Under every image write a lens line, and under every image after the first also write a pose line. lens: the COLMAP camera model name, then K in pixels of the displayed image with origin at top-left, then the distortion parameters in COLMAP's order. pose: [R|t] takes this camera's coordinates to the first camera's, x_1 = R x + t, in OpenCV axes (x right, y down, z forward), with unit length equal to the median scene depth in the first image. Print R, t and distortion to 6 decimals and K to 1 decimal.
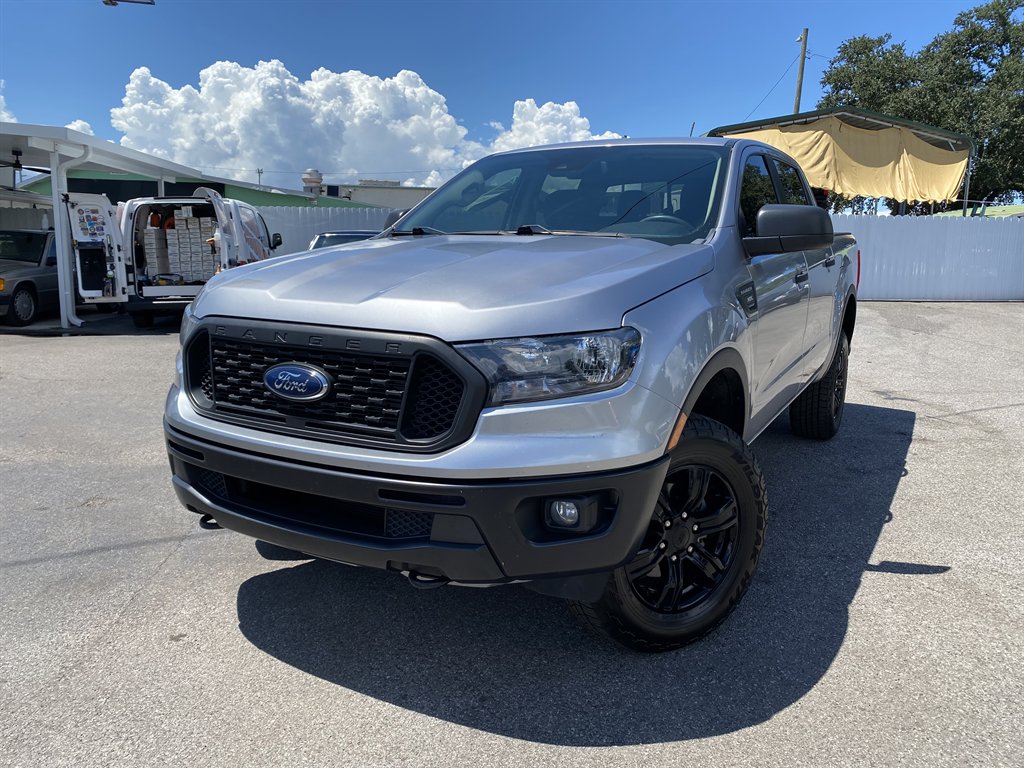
lens RADIAL K [[779.1, 0, 510.8], [0, 779.1, 375.0], [0, 0, 1]] dist [0.010063, -0.001436]
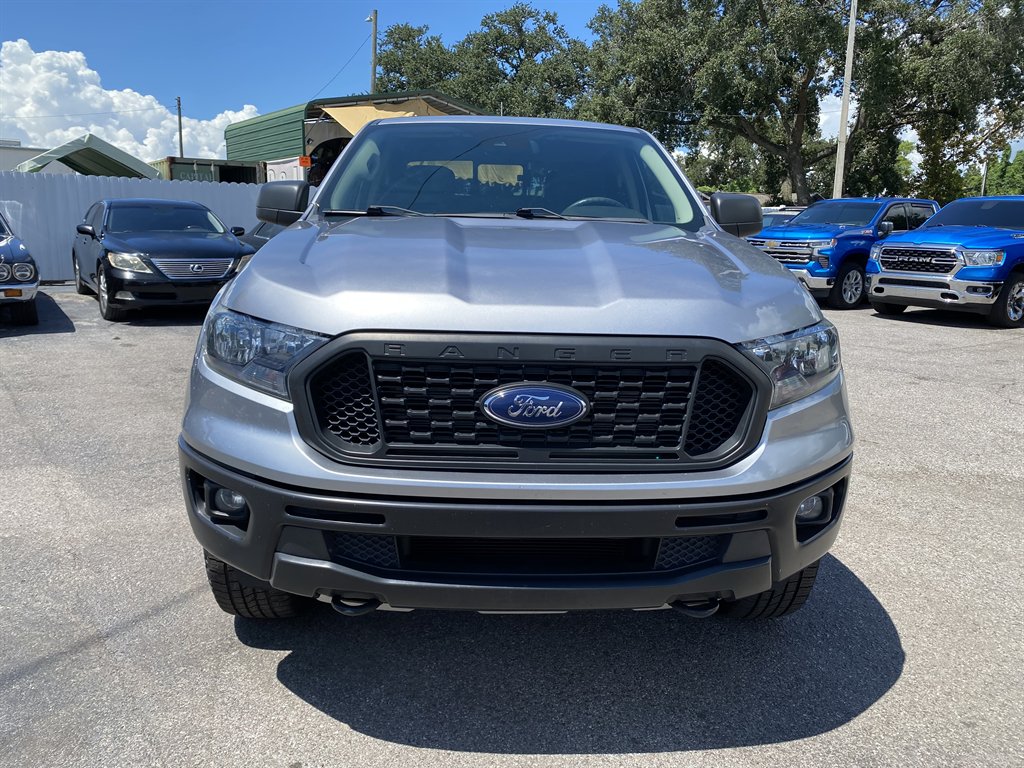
lens RADIAL K [[779.1, 0, 510.8], [0, 779.1, 375.0], [0, 0, 1]] dist [0.010063, -0.001436]
pose [[0.855070, -0.090445, 0.510564, -0.551823], [0.073590, 0.995870, 0.053171, -0.053232], [-0.513265, -0.007892, 0.858194, 0.248497]]
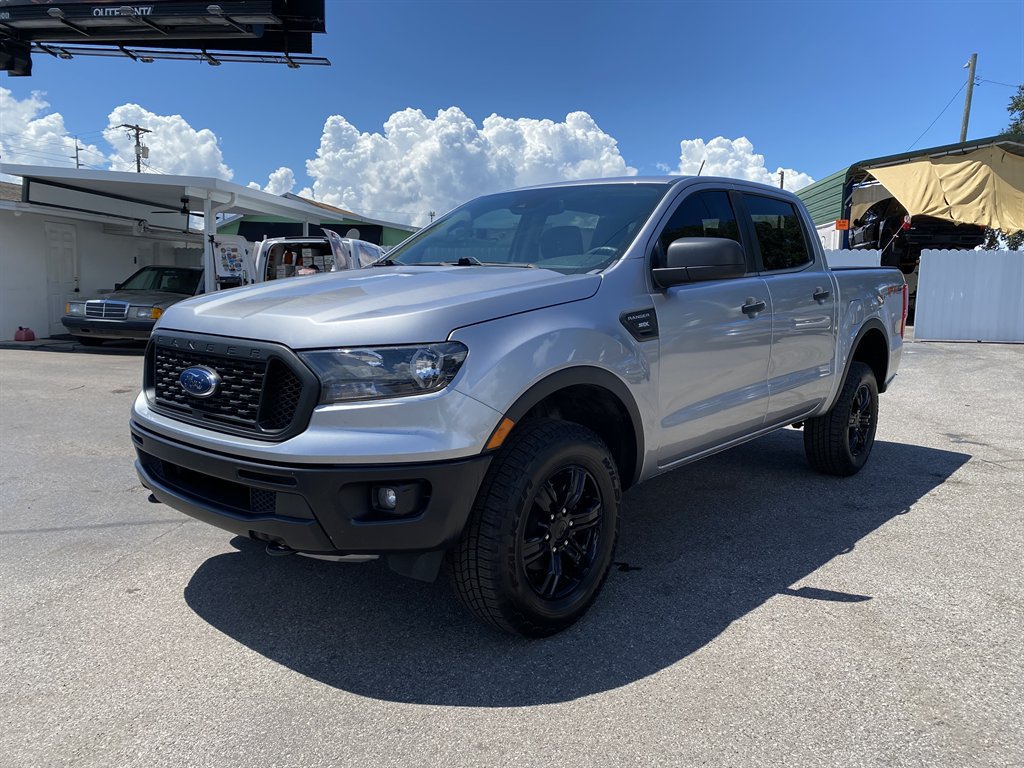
lens RADIAL K [[773.7, 0, 512.0], [0, 773.7, 384.0], [0, 0, 1]] dist [0.013023, -0.002815]
pose [[0.980768, 0.029450, -0.192942, 0.350304], [-0.036276, 0.998831, -0.031940, 0.026761], [0.191776, 0.038324, 0.980690, -0.085397]]
